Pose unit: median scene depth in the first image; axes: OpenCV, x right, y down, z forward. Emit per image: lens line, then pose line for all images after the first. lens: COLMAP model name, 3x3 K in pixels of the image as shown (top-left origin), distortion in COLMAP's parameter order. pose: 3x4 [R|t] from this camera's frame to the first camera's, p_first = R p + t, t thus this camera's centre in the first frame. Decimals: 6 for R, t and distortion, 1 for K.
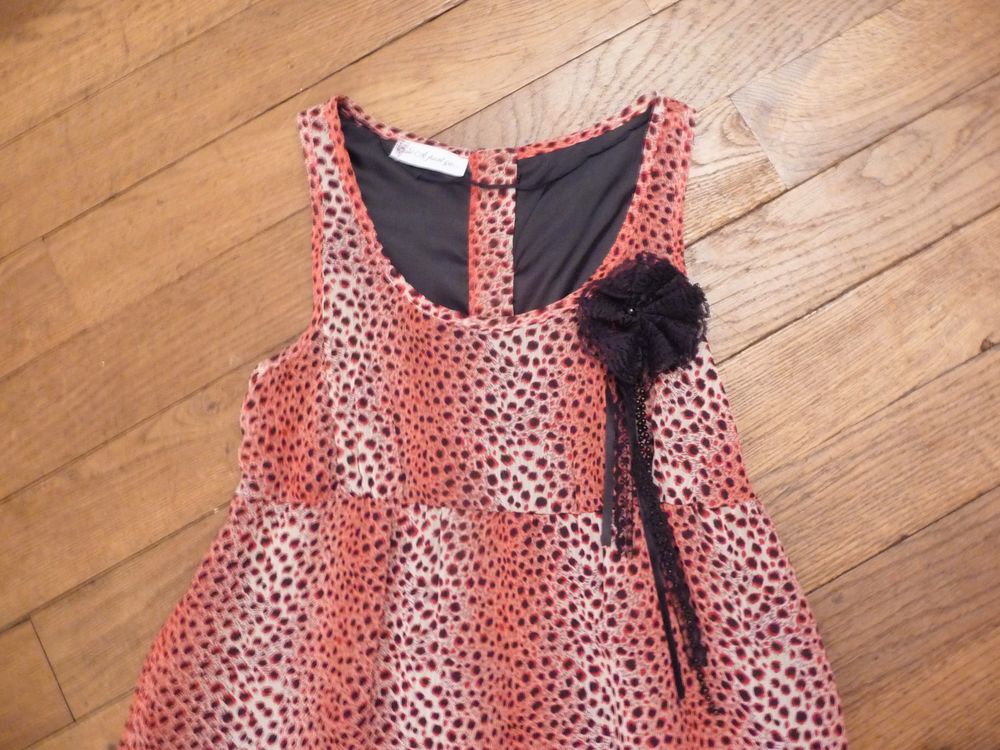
lens RADIAL K [[892.7, 0, 500.0], [0, 892.7, 375.0], [0, 0, 1]] dist [-0.061478, 0.061383]
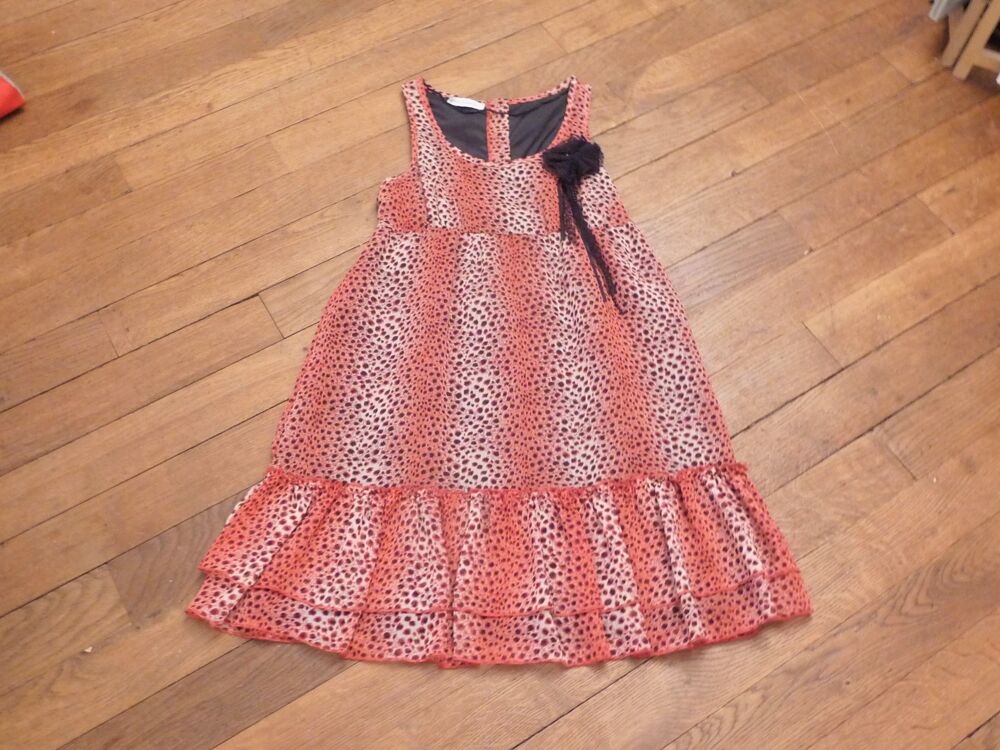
lens RADIAL K [[892.7, 0, 500.0], [0, 892.7, 375.0], [0, 0, 1]] dist [-0.061478, 0.061383]
pose [[0.993873, 0.003436, 0.110474, -0.241626], [0.035466, 0.936746, -0.348209, 1.139970], [-0.104683, 0.349994, 0.930884, -0.759989]]
